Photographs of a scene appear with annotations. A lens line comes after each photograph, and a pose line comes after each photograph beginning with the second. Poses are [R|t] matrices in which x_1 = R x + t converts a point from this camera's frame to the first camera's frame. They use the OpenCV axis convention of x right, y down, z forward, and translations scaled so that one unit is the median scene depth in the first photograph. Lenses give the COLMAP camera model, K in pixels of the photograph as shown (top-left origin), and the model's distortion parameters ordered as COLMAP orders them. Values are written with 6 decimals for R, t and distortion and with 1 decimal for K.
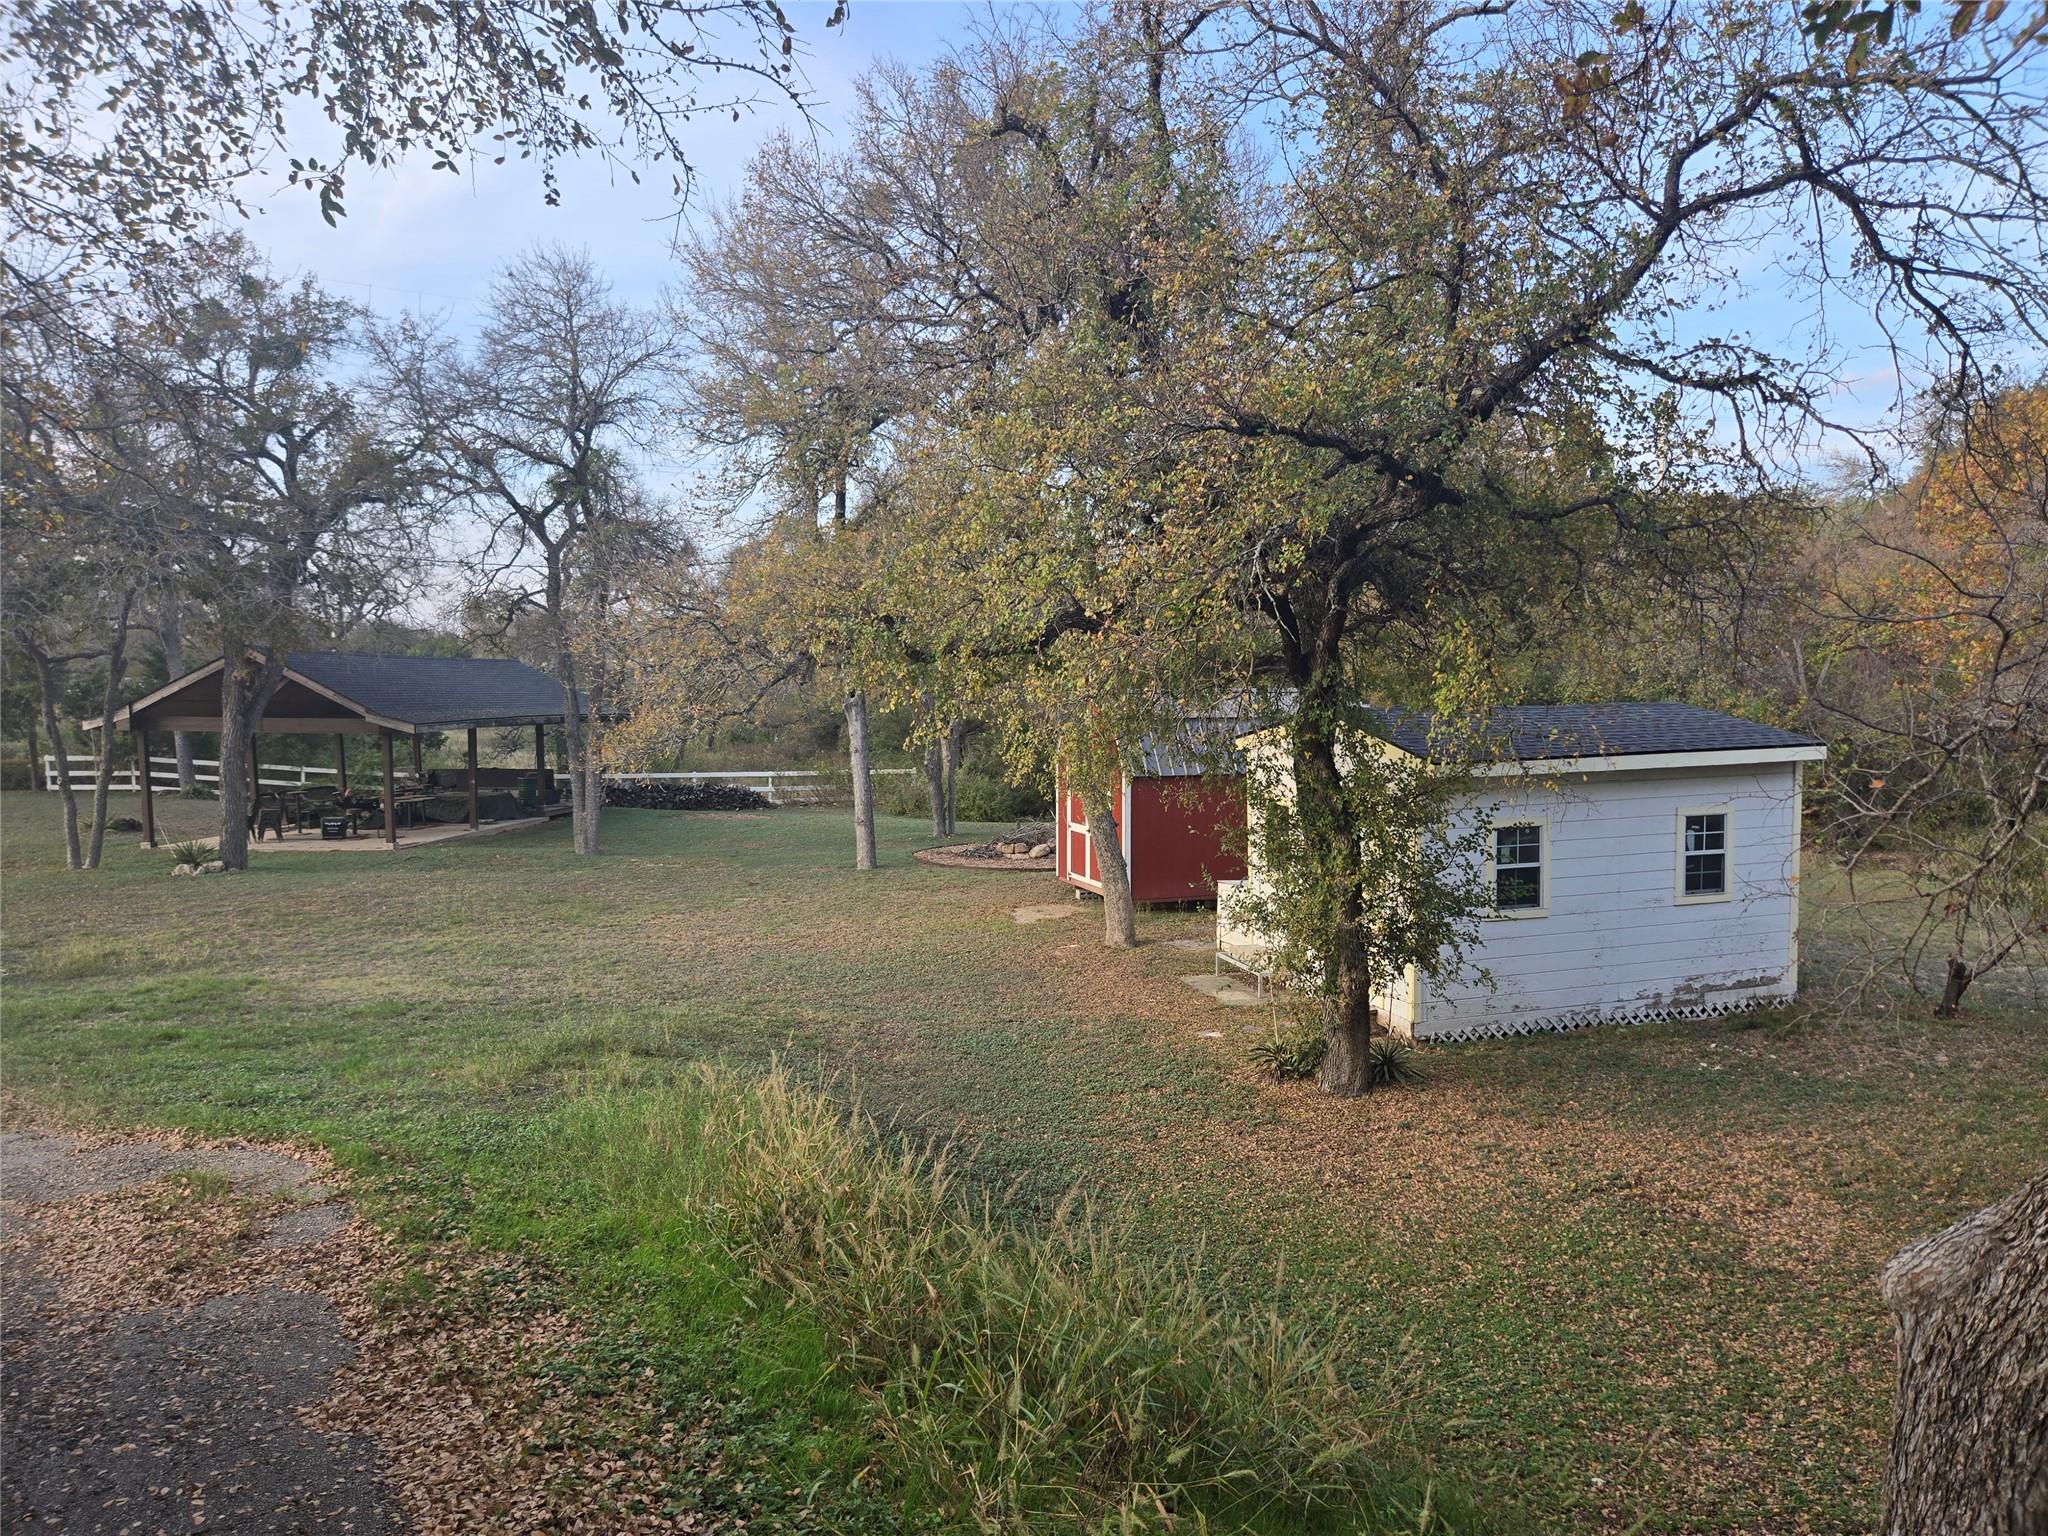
lens RADIAL K [[1356.2, 0, 1024.0], [0, 1356.2, 768.0], [0, 0, 1]] dist [0.064738, -0.049387]
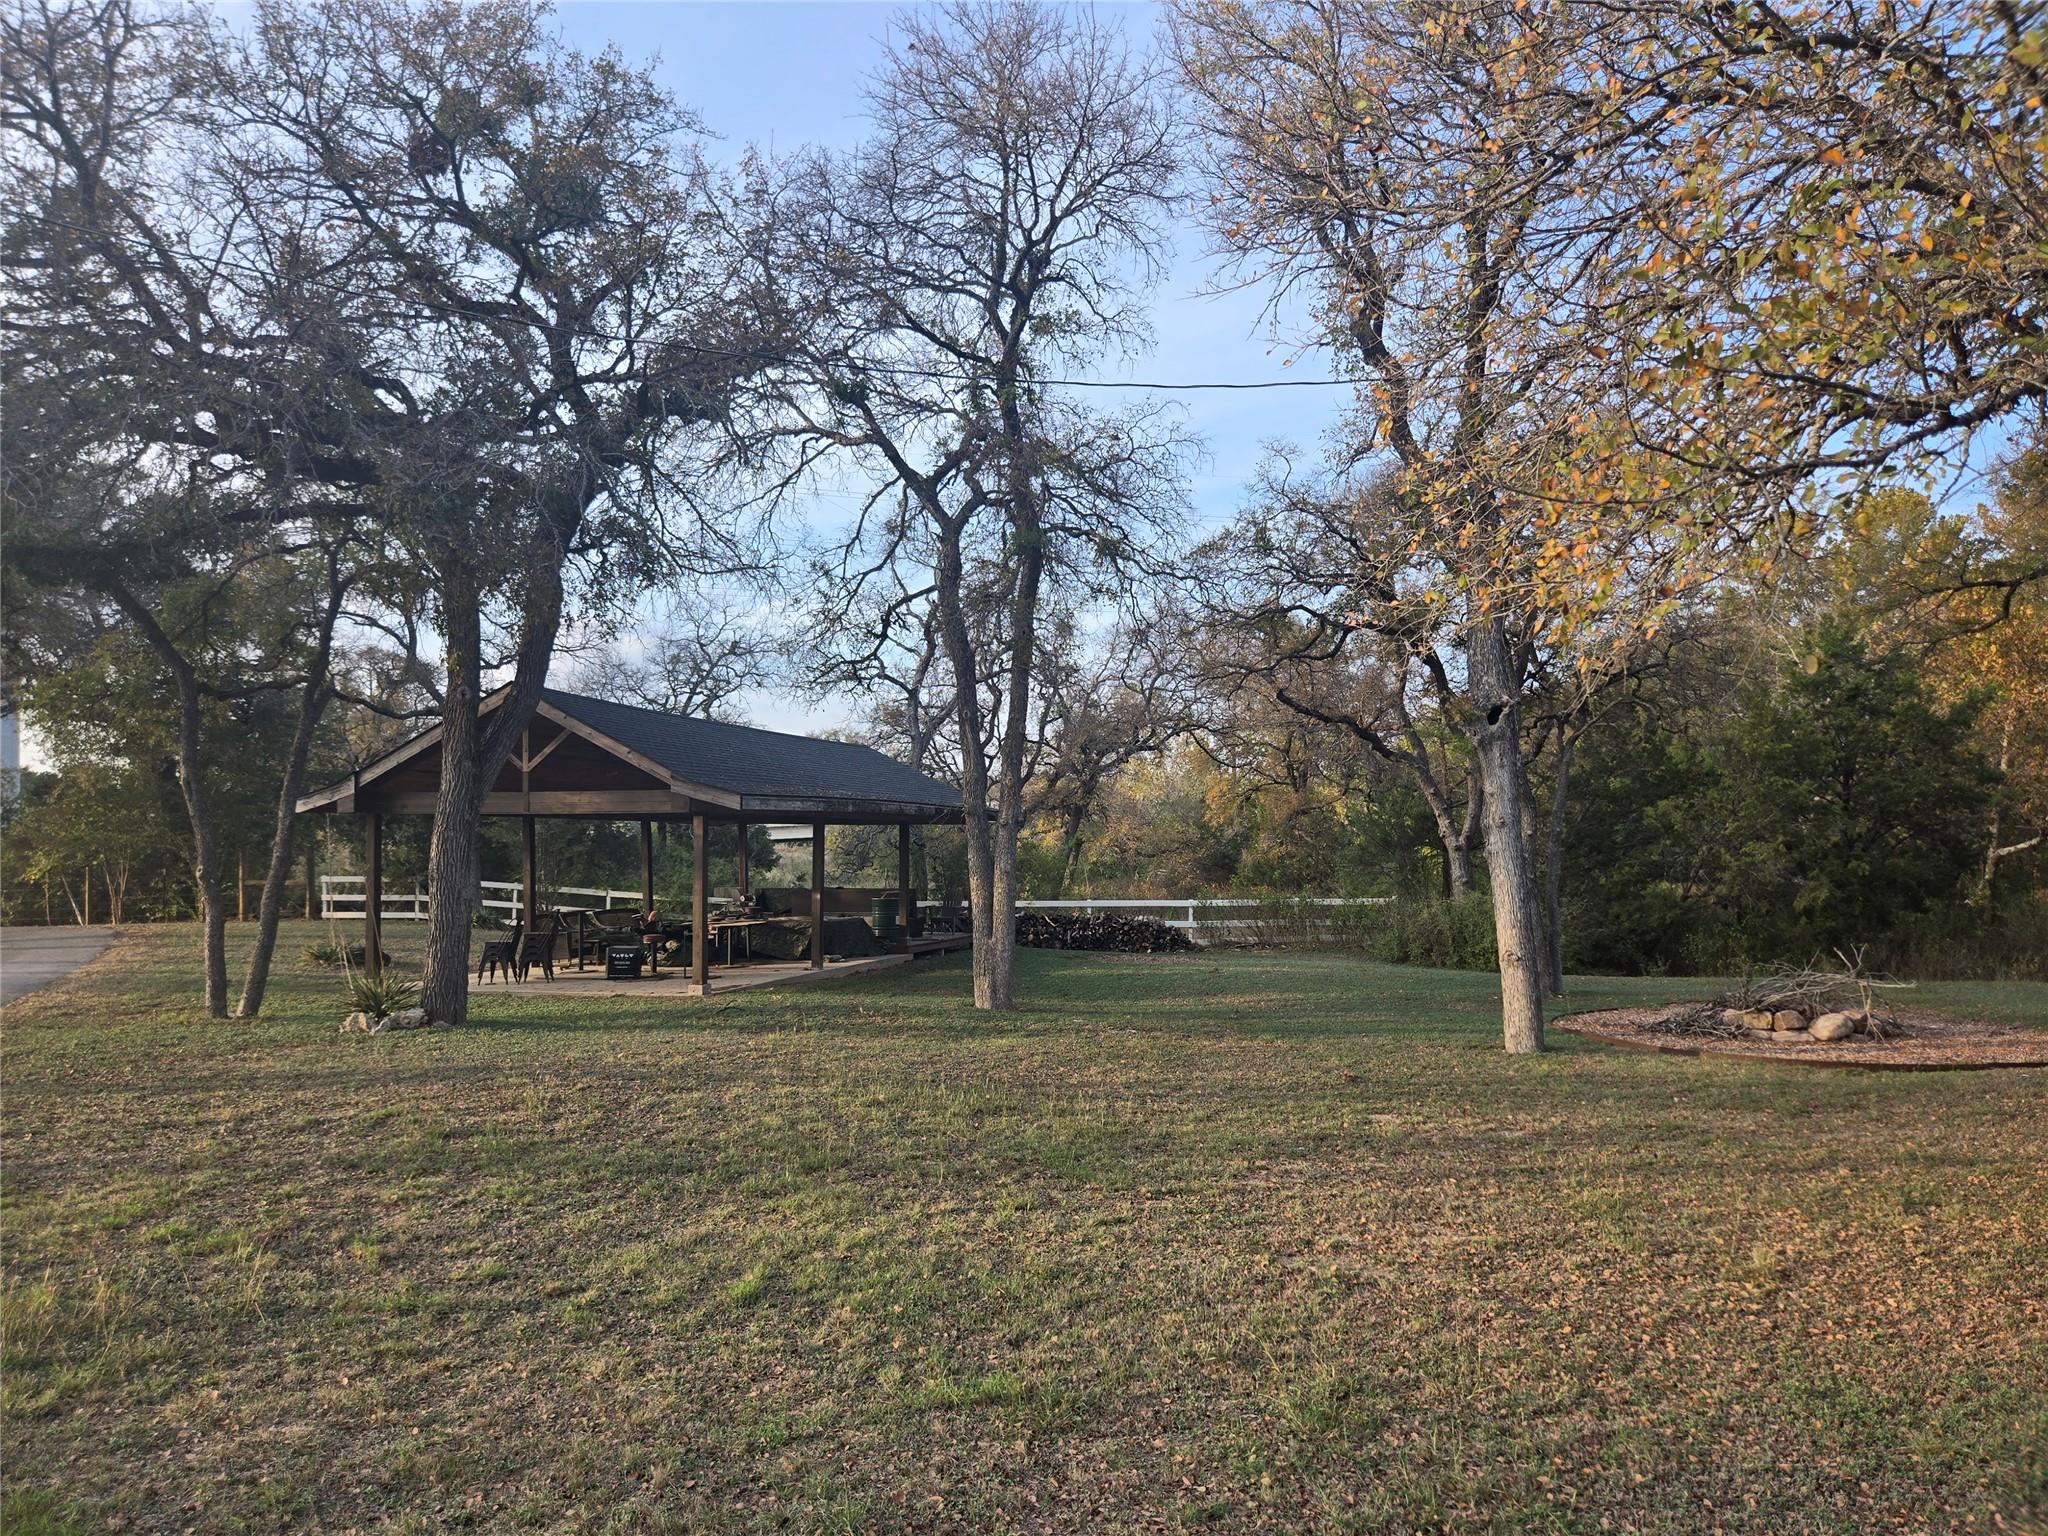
lens RADIAL K [[1356.2, 0, 1024.0], [0, 1356.2, 768.0], [0, 0, 1]] dist [0.064738, -0.049387]
pose [[0.977101, -0.017666, -0.212040, -0.171710], [-0.007261, 0.993198, -0.116211, 0.025443], [0.212650, 0.115089, 0.970327, 0.389743]]
